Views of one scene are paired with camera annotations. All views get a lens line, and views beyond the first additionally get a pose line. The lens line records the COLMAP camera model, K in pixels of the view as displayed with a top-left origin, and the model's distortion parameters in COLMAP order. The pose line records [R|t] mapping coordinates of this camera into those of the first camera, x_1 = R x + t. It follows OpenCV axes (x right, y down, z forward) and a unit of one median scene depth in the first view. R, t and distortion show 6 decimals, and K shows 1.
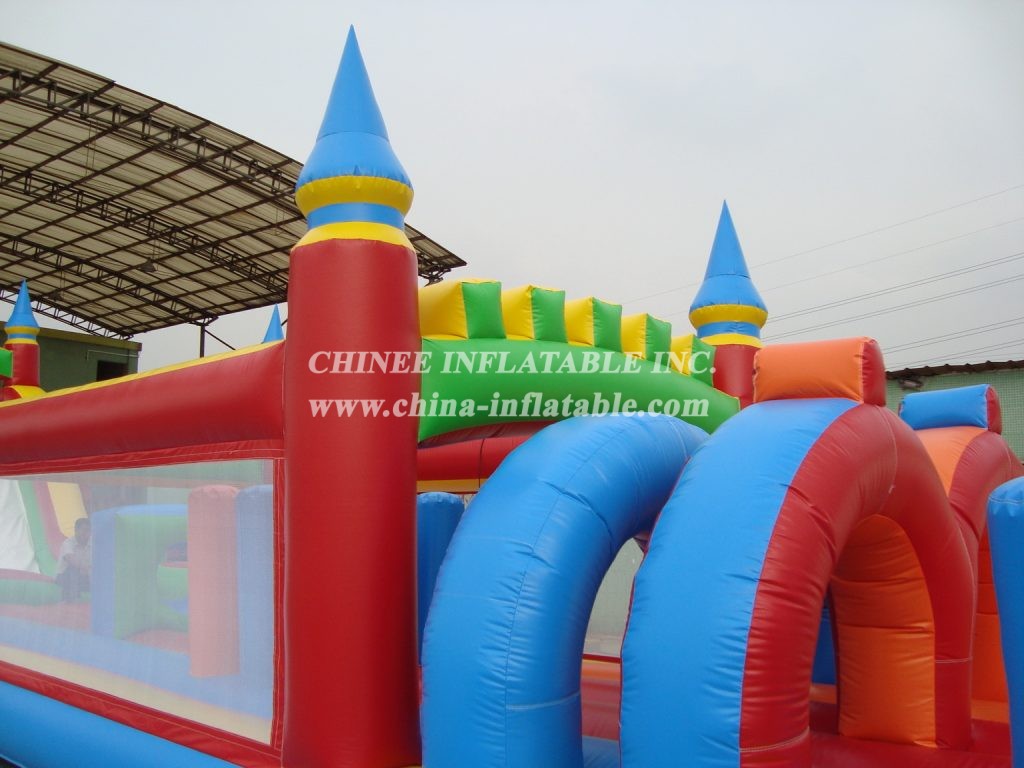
lens RADIAL K [[1004.8, 0, 512.0], [0, 1004.8, 384.0], [0, 0, 1]] dist [-0.225093, 0.273140]
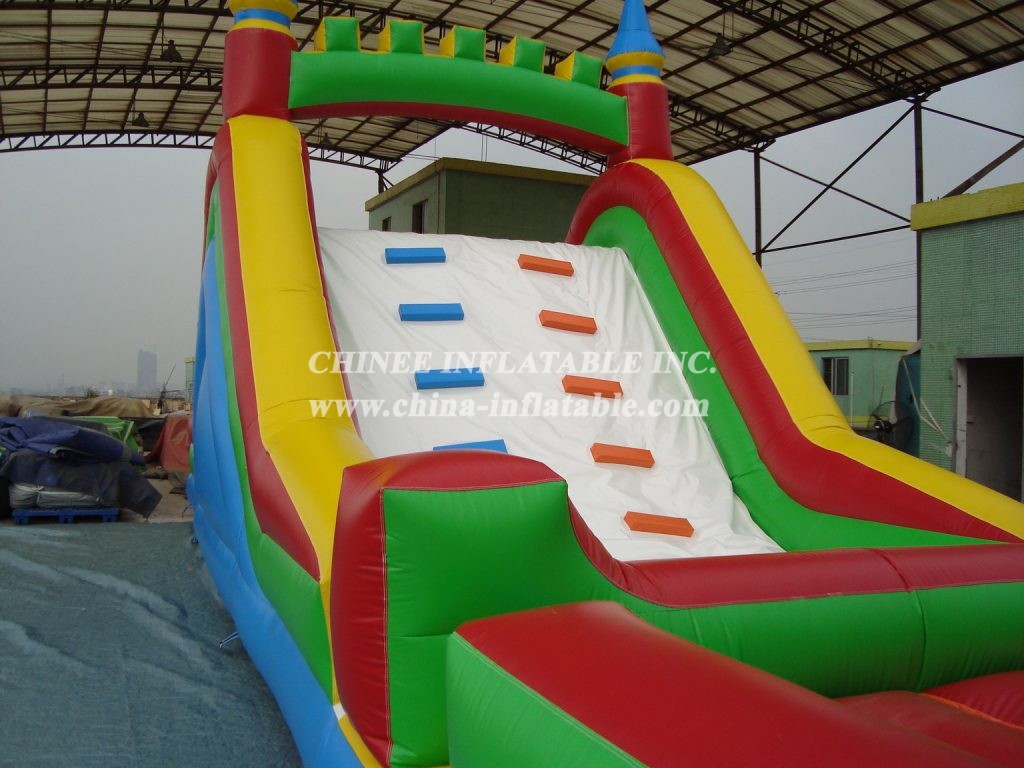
lens RADIAL K [[1004.8, 0, 512.0], [0, 1004.8, 384.0], [0, 0, 1]] dist [-0.225093, 0.273140]
pose [[0.905258, 0.006770, -0.424808, -0.190277], [0.042671, 0.993369, 0.106762, 0.035364], [0.422713, -0.114774, 0.898966, 0.256828]]
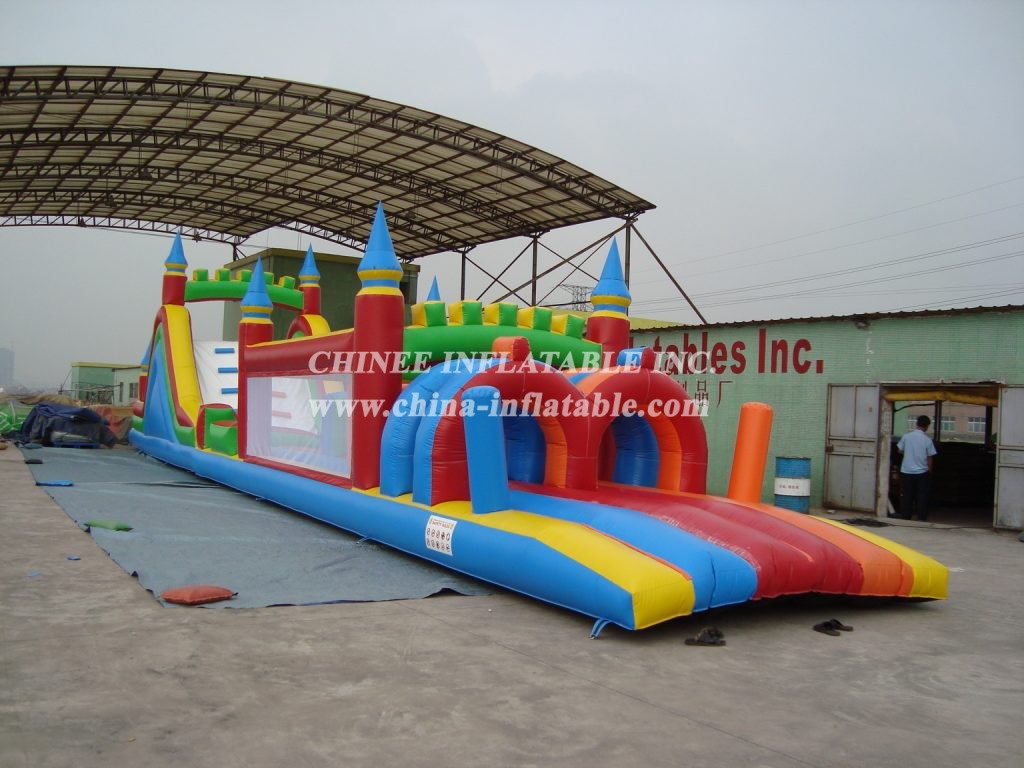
lens RADIAL K [[1004.8, 0, 512.0], [0, 1004.8, 384.0], [0, 0, 1]] dist [-0.225093, 0.273140]
pose [[0.952248, 0.025835, -0.304231, 0.153662], [0.005186, 0.994901, 0.100719, -0.025716], [0.305282, -0.097487, 0.947259, -0.222047]]
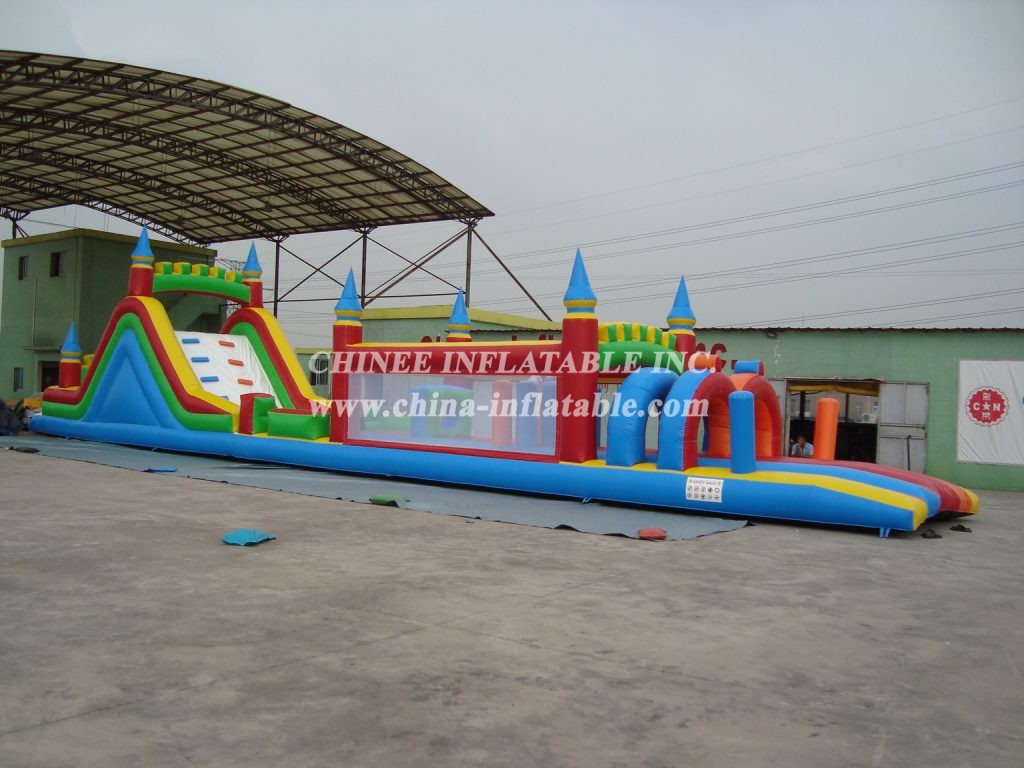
lens RADIAL K [[1004.8, 0, 512.0], [0, 1004.8, 384.0], [0, 0, 1]] dist [-0.225093, 0.273140]
pose [[0.997368, 0.034145, 0.063956, -0.097070], [-0.041602, 0.992004, 0.119150, -0.049346], [-0.059376, -0.121497, 0.990814, -0.396956]]
